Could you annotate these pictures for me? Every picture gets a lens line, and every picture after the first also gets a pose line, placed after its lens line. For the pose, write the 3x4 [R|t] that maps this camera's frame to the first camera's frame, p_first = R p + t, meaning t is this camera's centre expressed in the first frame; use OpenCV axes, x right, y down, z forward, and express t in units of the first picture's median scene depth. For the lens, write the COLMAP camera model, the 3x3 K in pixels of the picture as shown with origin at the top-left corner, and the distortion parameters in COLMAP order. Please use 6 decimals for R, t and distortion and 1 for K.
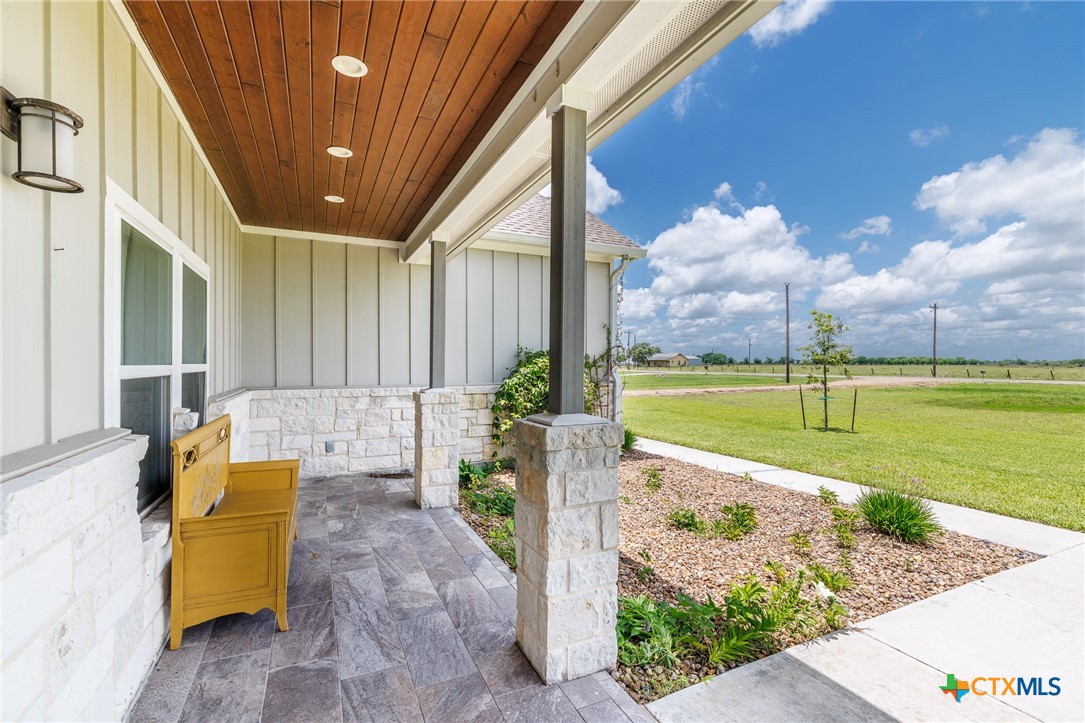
lens RADIAL K [[476.5, 0, 545.4], [0, 476.5, 361.6], [0, 0, 1]] dist [-0.003502, 0.000124]
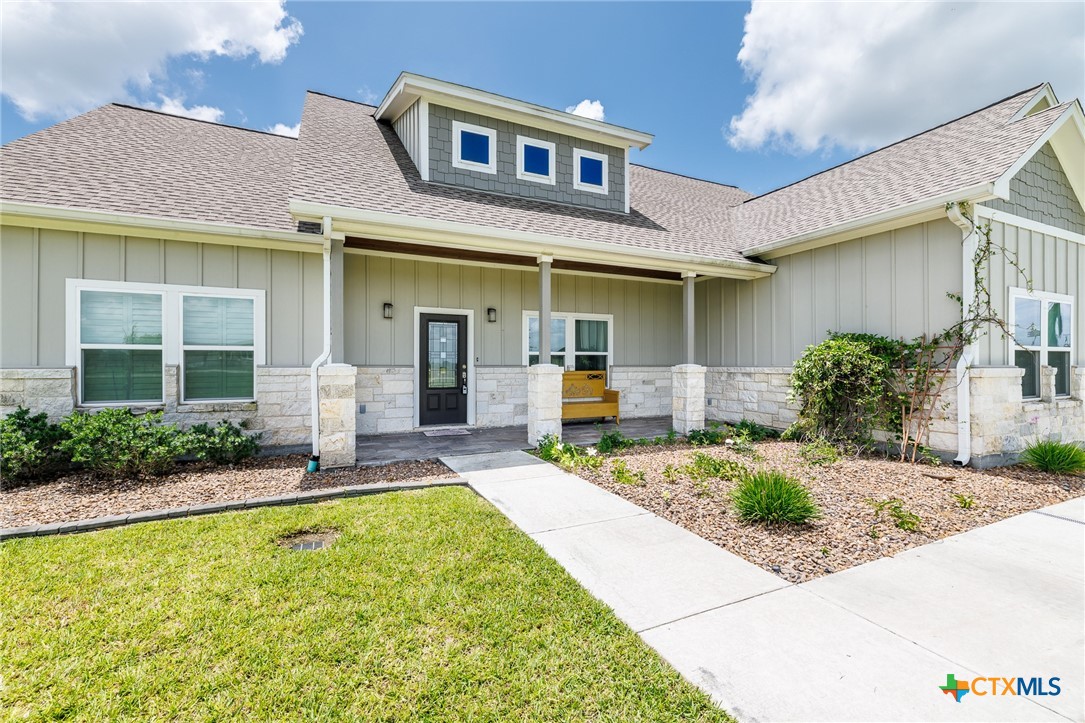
lens RADIAL K [[476.5, 0, 539.8], [0, 476.5, 364.9], [0, 0, 1]] dist [-0.003502, 0.000124]
pose [[-0.011393, -0.005648, -0.999919, 1.183741], [-0.003483, 0.999978, -0.005609, 0.059634], [0.999929, 0.003419, -0.011412, 0.411813]]
